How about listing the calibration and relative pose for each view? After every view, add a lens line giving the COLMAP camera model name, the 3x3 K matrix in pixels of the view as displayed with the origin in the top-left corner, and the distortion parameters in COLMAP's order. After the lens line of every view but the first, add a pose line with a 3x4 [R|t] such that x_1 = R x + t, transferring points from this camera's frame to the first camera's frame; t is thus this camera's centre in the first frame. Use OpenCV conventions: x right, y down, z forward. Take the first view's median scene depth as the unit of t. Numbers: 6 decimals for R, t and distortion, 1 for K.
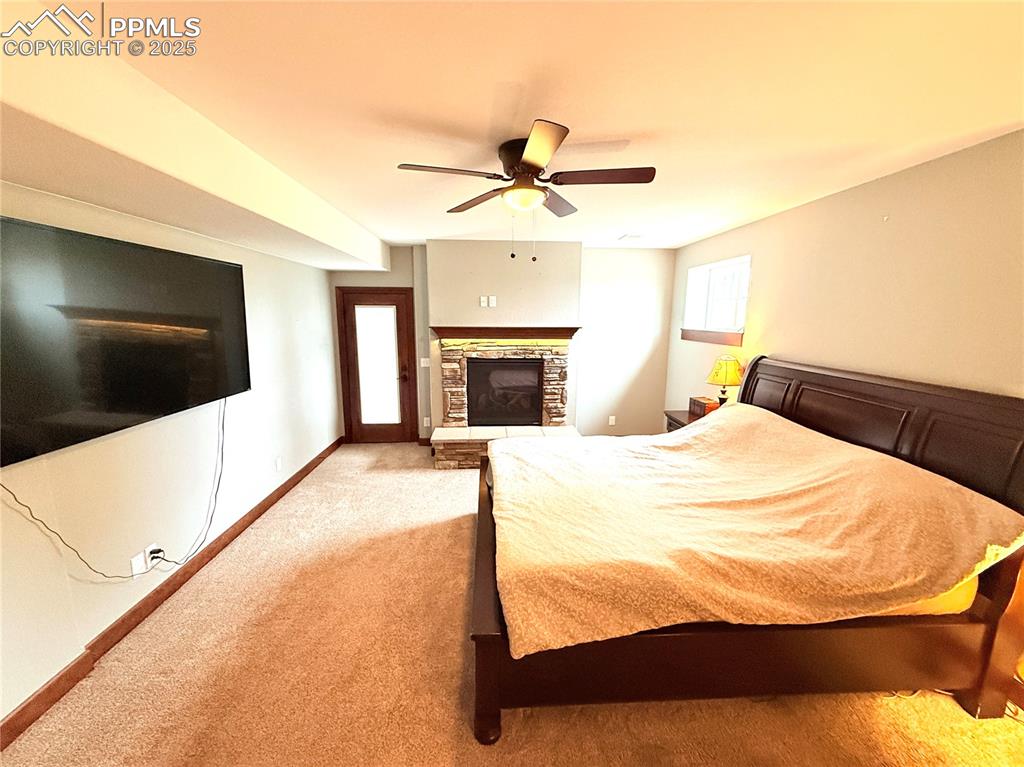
lens RADIAL K [[406.3, 0, 511.4], [0, 406.3, 384.1], [0, 0, 1]] dist [0.000889, -0.000525]
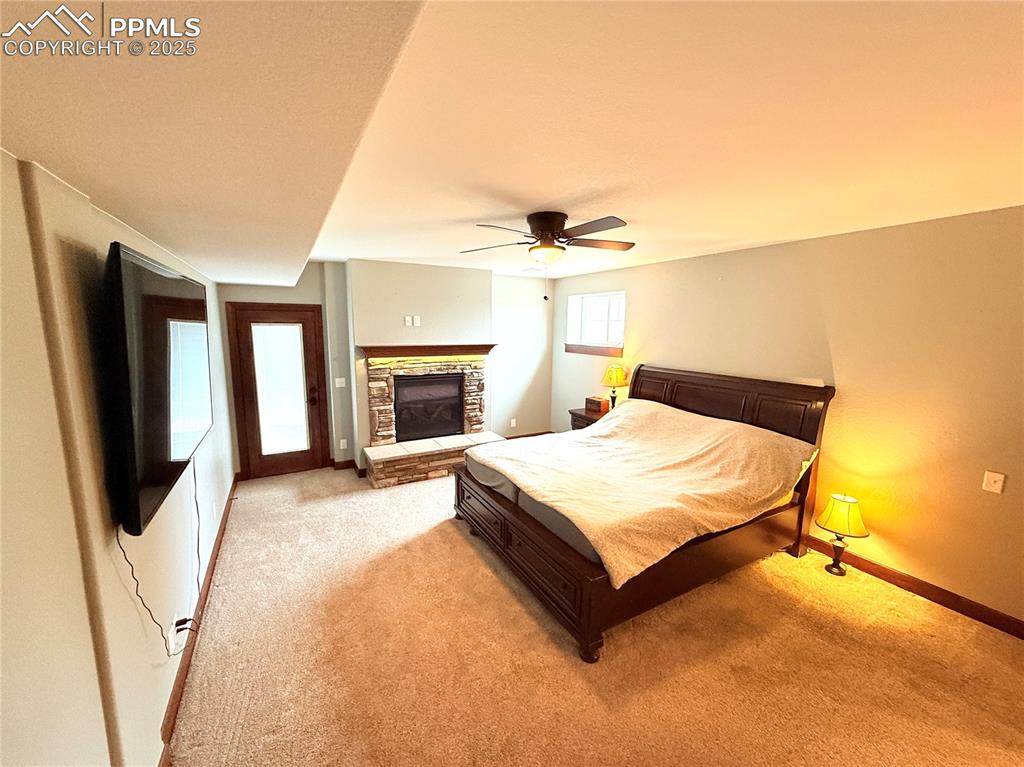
lens RADIAL K [[406.3, 0, 509.7], [0, 406.3, 383.8], [0, 0, 1]] dist [0.000889, -0.000525]
pose [[0.898121, -0.059637, 0.435686, -0.393657], [0.068750, 0.997621, -0.005165, -0.025170], [-0.434341, 0.034592, 0.900084, -0.060754]]
